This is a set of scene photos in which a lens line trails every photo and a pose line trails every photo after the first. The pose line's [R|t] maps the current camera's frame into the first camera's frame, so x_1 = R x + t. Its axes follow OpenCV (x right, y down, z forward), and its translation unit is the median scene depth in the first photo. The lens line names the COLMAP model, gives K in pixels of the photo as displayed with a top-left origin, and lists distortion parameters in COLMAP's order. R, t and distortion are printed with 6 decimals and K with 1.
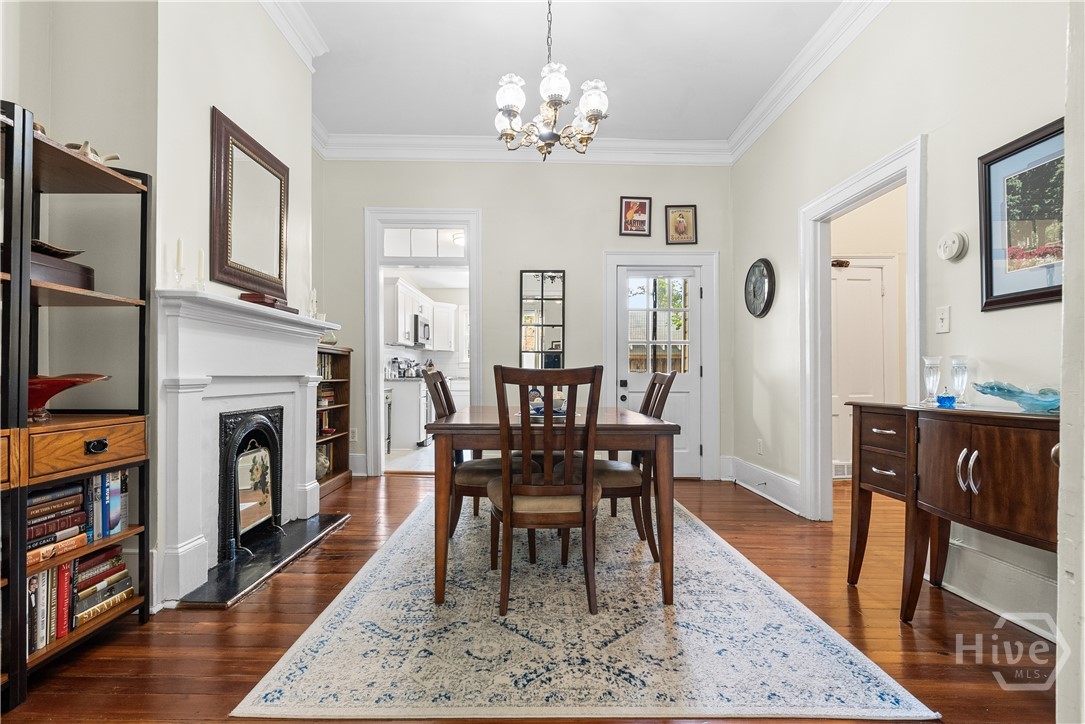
lens RADIAL K [[506.1, 0, 541.3], [0, 506.1, 371.6], [0, 0, 1]] dist [-0.013936, 0.000493]
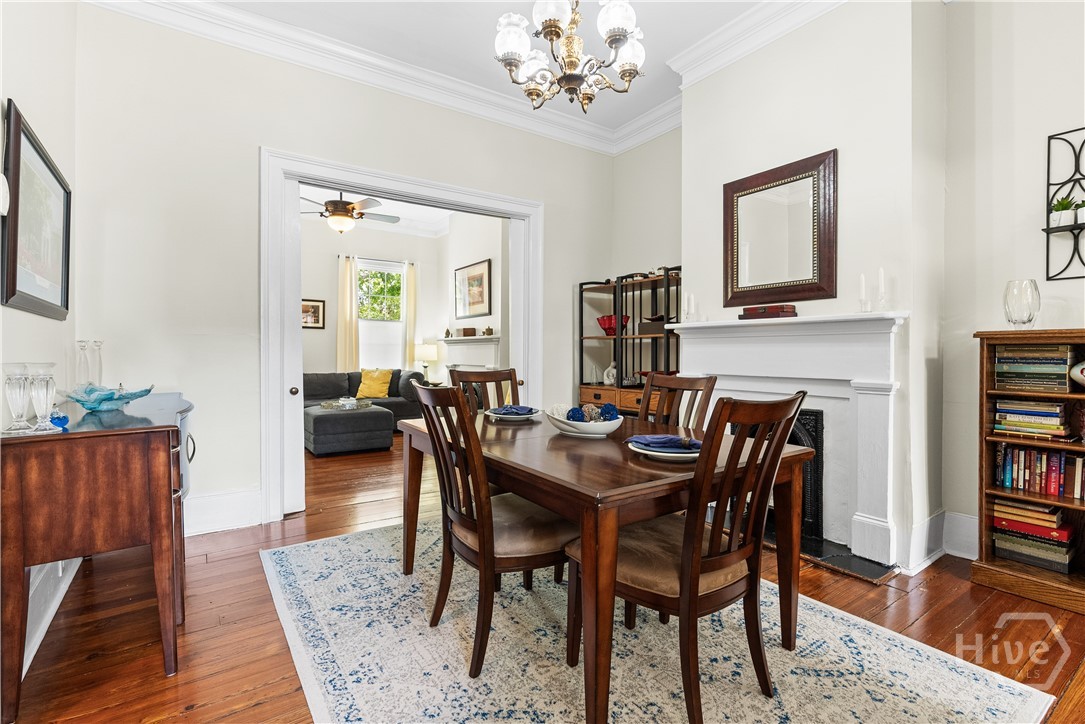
lens RADIAL K [[497.0, 0, 523.0], [0, 497.0, 358.5], [0, 0, 1]] dist [0.000403, 0.000046]
pose [[-0.839929, -0.002705, -0.542689, 0.554090], [-0.004519, 0.999988, 0.002010, -0.037240], [0.542677, 0.004140, -0.839931, 1.791006]]
